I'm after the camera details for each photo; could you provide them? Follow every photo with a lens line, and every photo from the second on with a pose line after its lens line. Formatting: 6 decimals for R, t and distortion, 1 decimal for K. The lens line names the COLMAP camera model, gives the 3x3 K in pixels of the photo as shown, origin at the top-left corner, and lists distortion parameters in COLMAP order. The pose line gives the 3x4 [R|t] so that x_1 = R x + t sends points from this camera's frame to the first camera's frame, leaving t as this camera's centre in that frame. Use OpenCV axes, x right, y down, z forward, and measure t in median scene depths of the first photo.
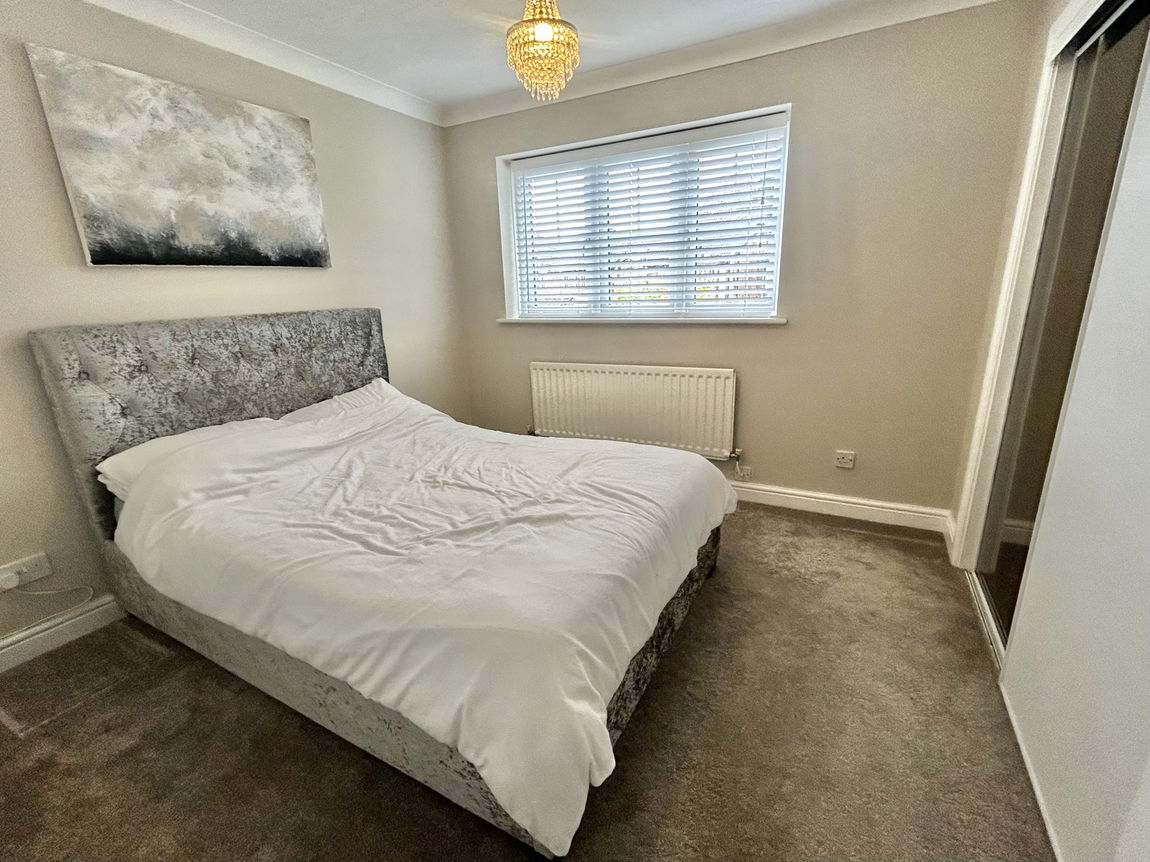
lens RADIAL K [[500.1, 0, 592.8], [0, 500.1, 428.5], [0, 0, 1]] dist [0.000102, -0.000130]
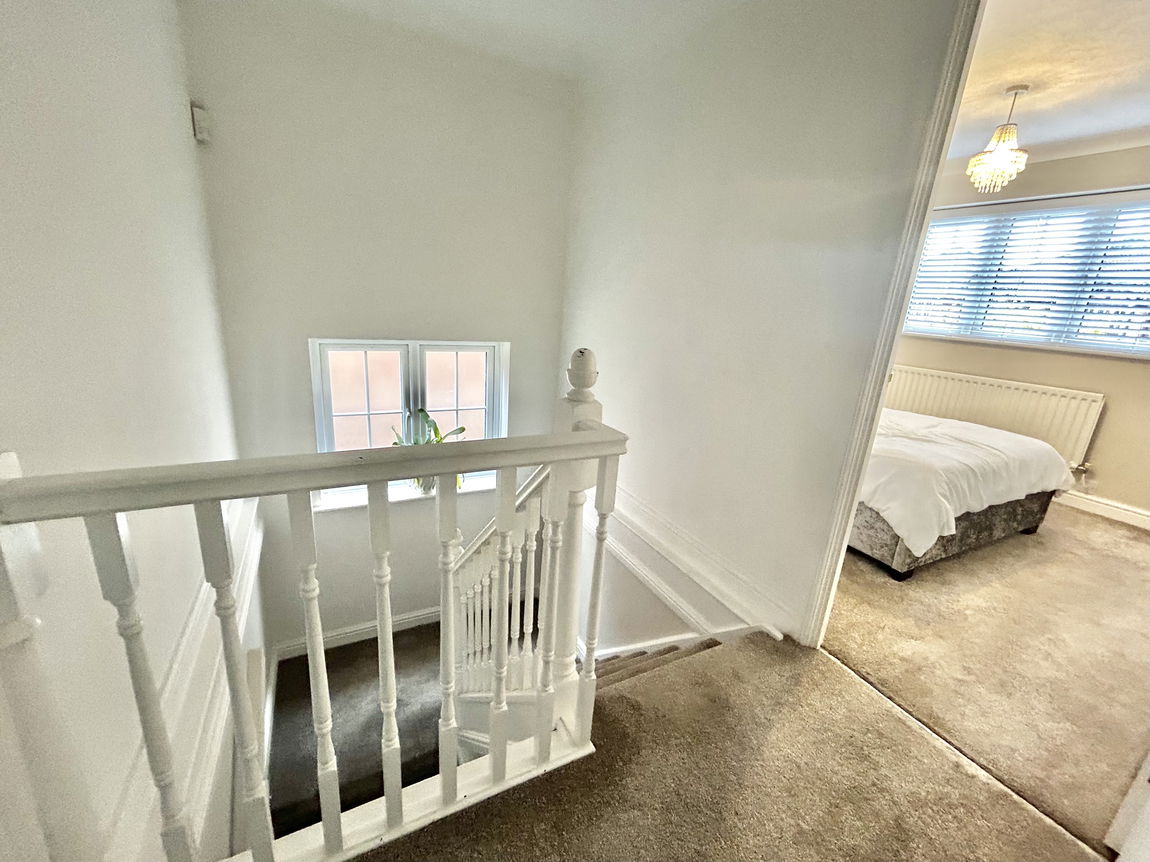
lens RADIAL K [[475.1, 0, 570.2], [0, 475.1, 428.1], [0, 0, 1]] dist [-0.003350, -0.000951]
pose [[0.807192, 0.237761, -0.540288, -0.108508], [-0.240166, 0.968393, 0.067346, 0.176213], [0.539224, 0.075398, 0.838781, -0.578214]]
